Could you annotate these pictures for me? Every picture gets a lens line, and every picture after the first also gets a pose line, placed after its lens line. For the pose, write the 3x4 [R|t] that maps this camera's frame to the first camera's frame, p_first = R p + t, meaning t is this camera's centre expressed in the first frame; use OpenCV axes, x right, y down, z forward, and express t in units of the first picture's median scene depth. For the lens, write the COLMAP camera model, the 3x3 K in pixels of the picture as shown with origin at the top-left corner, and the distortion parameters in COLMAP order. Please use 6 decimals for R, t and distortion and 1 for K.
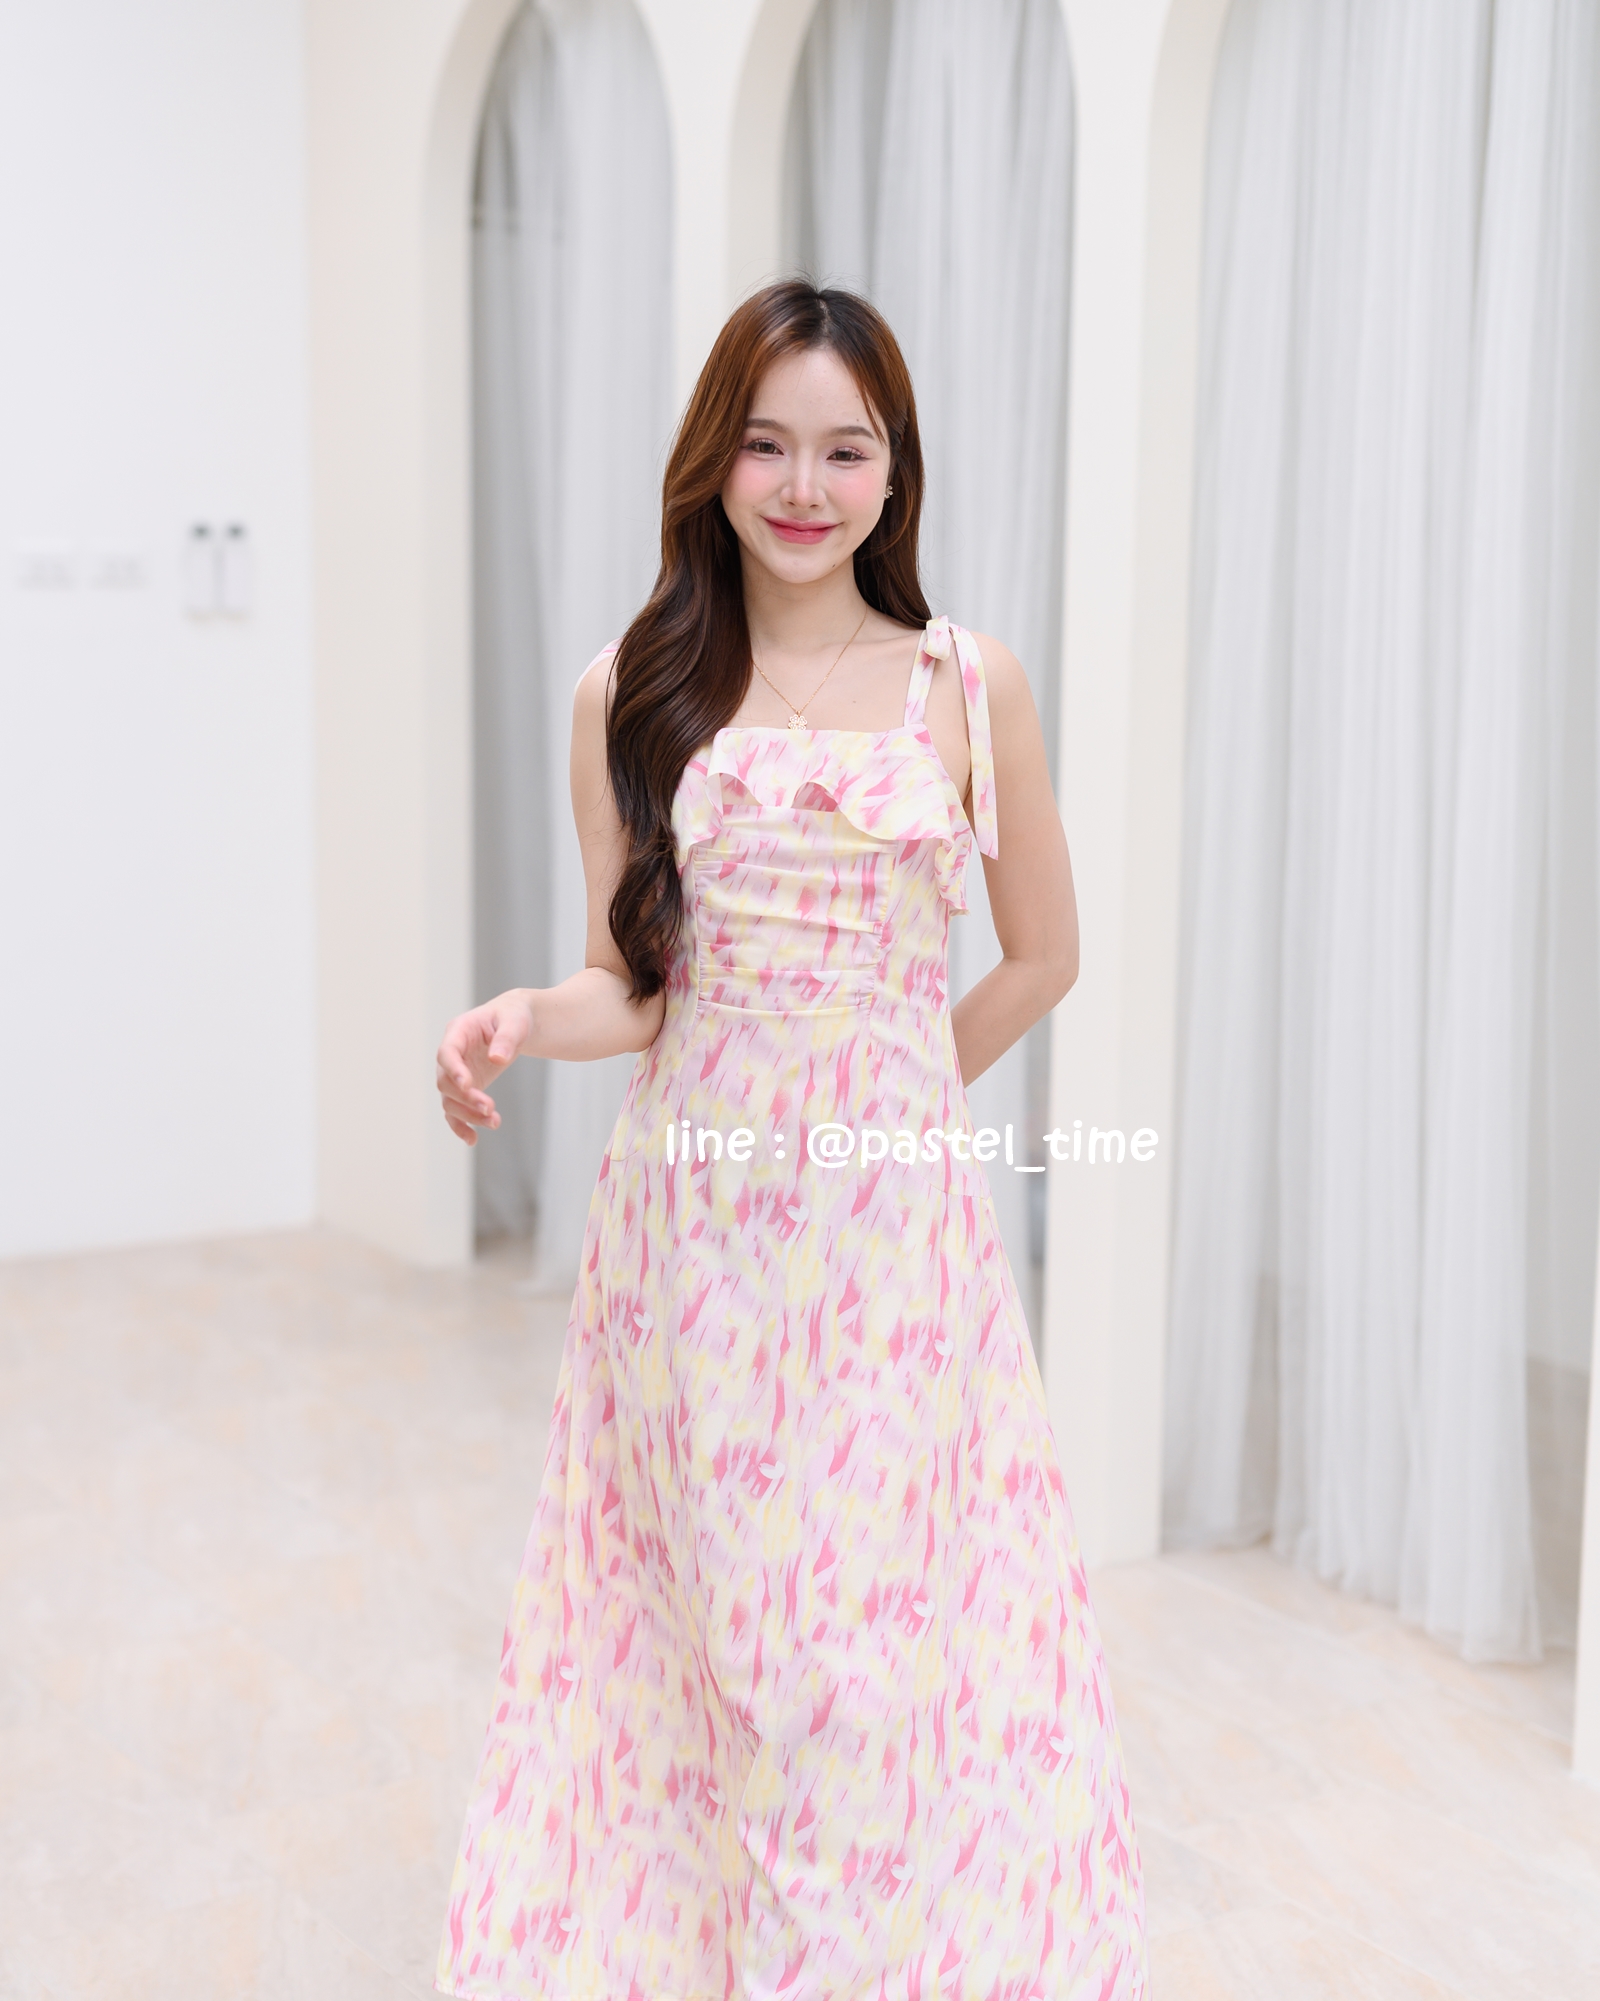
lens RADIAL K [[3573.7, 0, 845.0], [0, 3573.7, 1004.7], [0, 0, 1]] dist [0.116137, 0.000000]
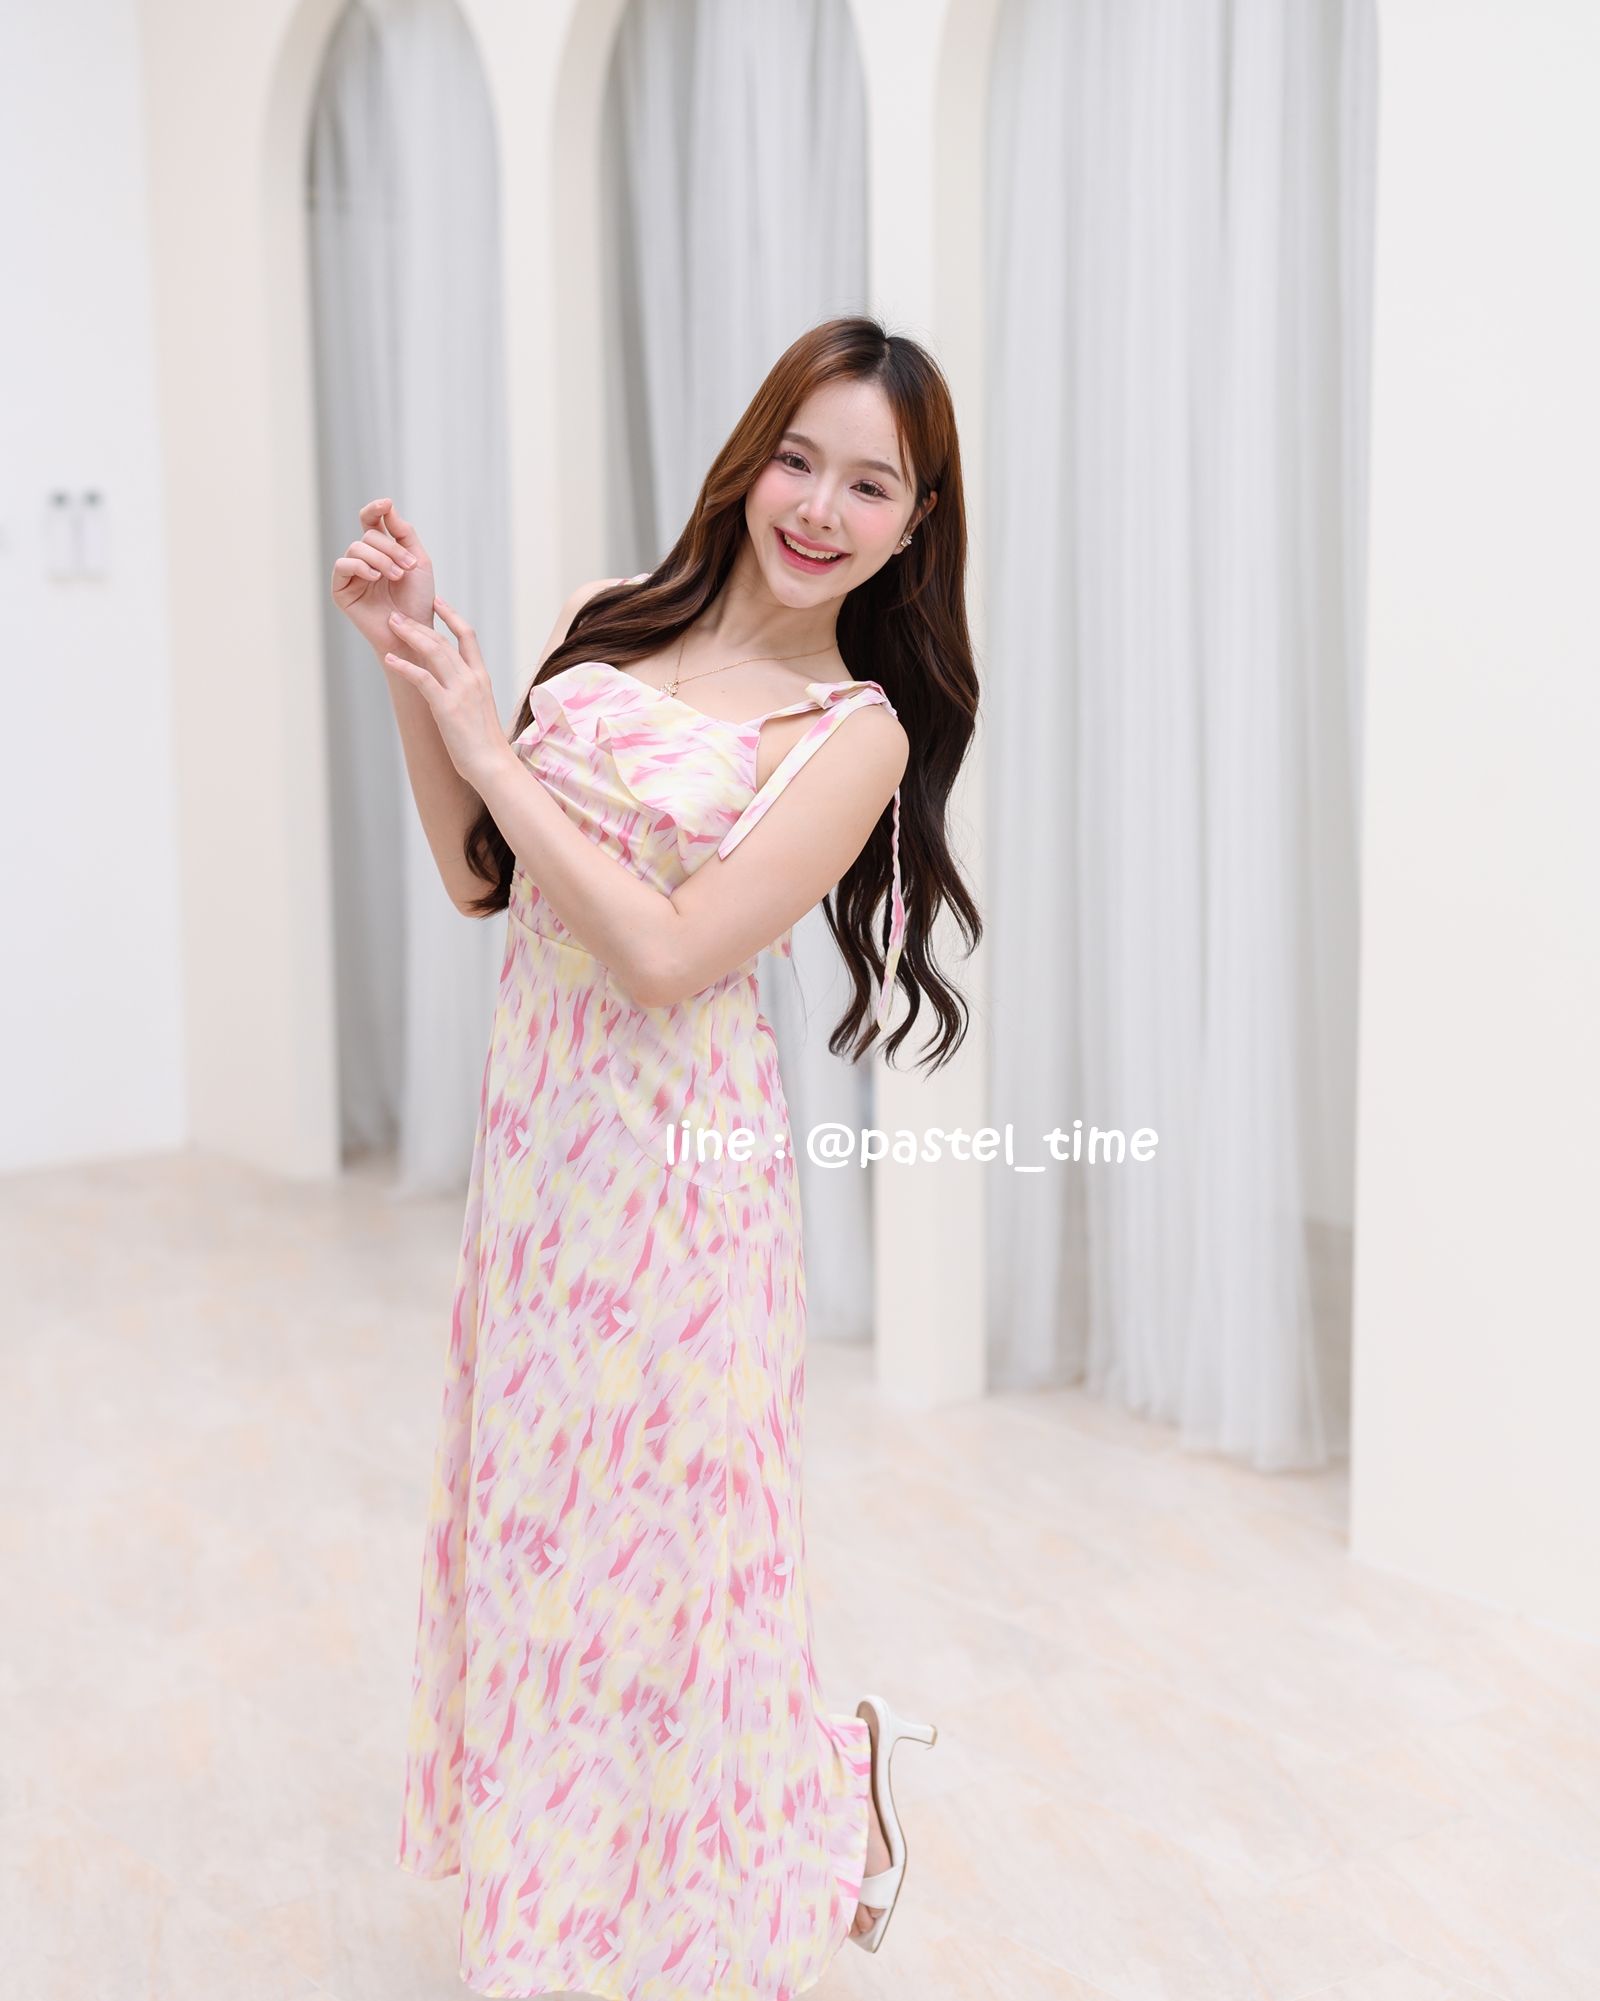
lens RADIAL K [[3573.7, 0, 774.6], [0, 3573.7, 992.2], [0, 0, 1]] dist [0.116137, 0.000000]
pose [[0.998904, -0.032522, 0.033650, -0.010038], [0.032198, 0.999430, 0.010131, 0.013552], [-0.033960, -0.009036, 0.999382, -0.098910]]
